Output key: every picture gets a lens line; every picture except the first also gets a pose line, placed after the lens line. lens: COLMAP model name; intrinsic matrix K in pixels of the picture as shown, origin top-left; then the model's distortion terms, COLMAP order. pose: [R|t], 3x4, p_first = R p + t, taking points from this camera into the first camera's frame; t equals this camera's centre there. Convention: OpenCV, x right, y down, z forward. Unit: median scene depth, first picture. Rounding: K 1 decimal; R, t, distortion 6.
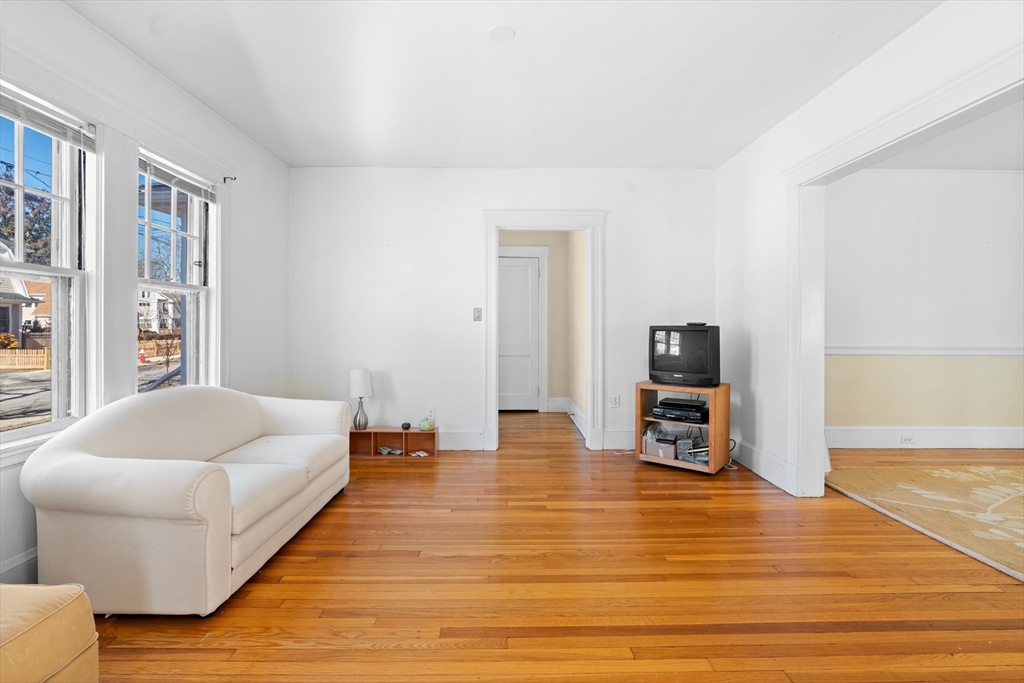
lens RADIAL K [[461.6, 0, 512.1], [0, 461.6, 334.0], [0, 0, 1]] dist [-0.015459, 0.006460]
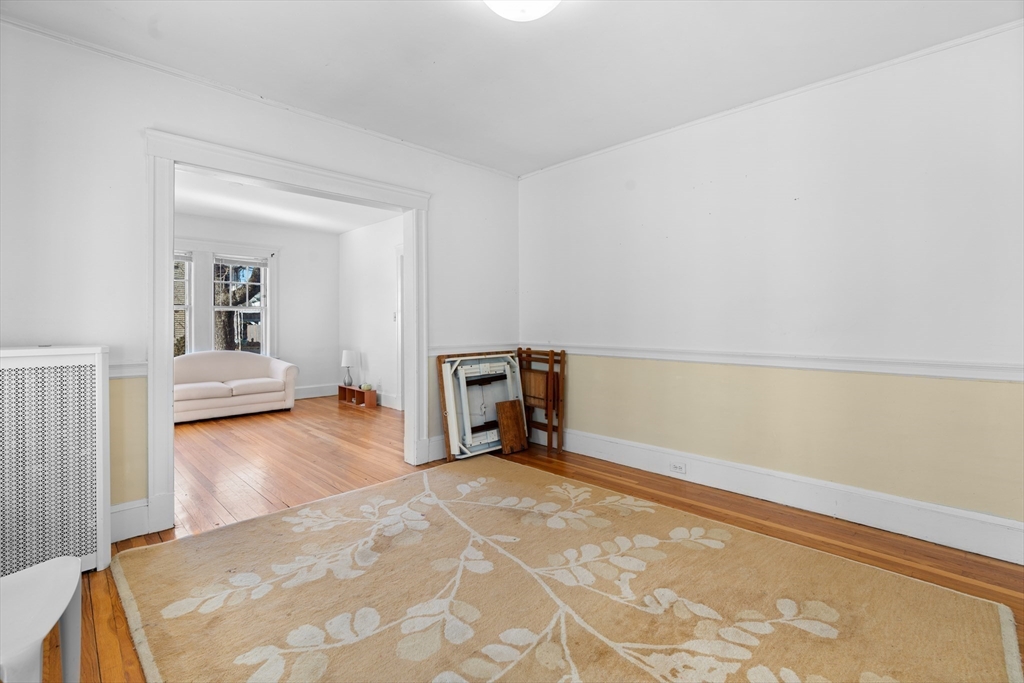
lens RADIAL K [[461.6, 0, 511.0], [0, 461.6, 337.0], [0, 0, 1]] dist [-0.015459, 0.006460]
pose [[0.697296, 0.017398, -0.716572, 1.235628], [-0.013398, 0.999847, 0.011239, -0.000354], [0.716658, 0.001764, 0.697423, 0.239221]]
